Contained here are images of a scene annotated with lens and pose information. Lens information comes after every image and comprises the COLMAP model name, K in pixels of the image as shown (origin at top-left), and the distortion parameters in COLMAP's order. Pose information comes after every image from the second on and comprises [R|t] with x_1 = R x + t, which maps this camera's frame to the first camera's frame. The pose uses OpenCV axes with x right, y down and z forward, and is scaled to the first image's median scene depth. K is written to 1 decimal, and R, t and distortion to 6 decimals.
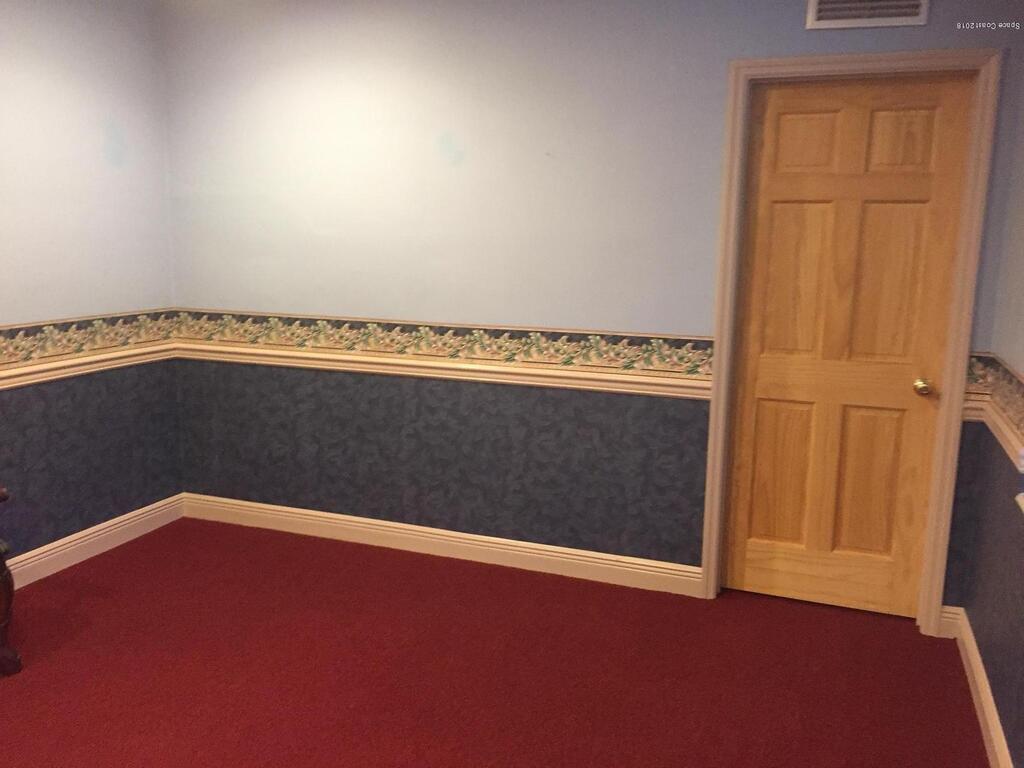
lens RADIAL K [[875.9, 0, 512.0], [0, 875.9, 384.0], [0, 0, 1]] dist [0.078184, -0.113659]
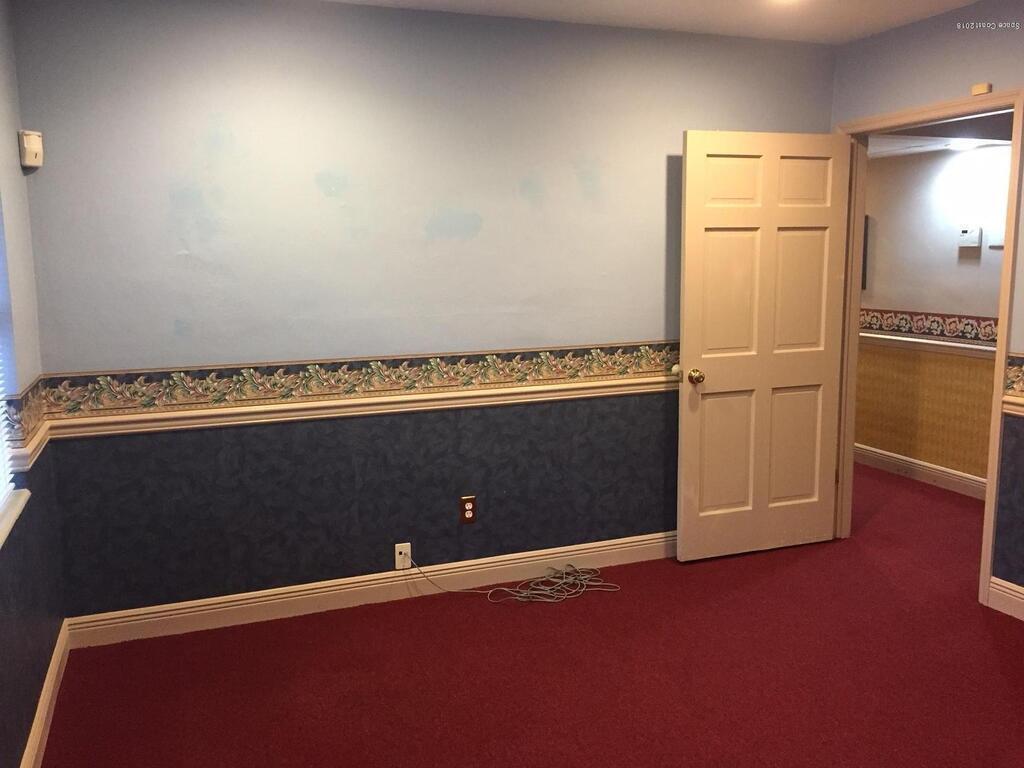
lens RADIAL K [[875.9, 0, 512.0], [0, 875.9, 384.0], [0, 0, 1]] dist [0.078184, -0.113659]
pose [[0.719259, -0.119039, 0.684468, -0.558951], [0.136661, 0.990205, 0.028603, -0.038880], [-0.681168, 0.072967, 0.728482, 0.119599]]
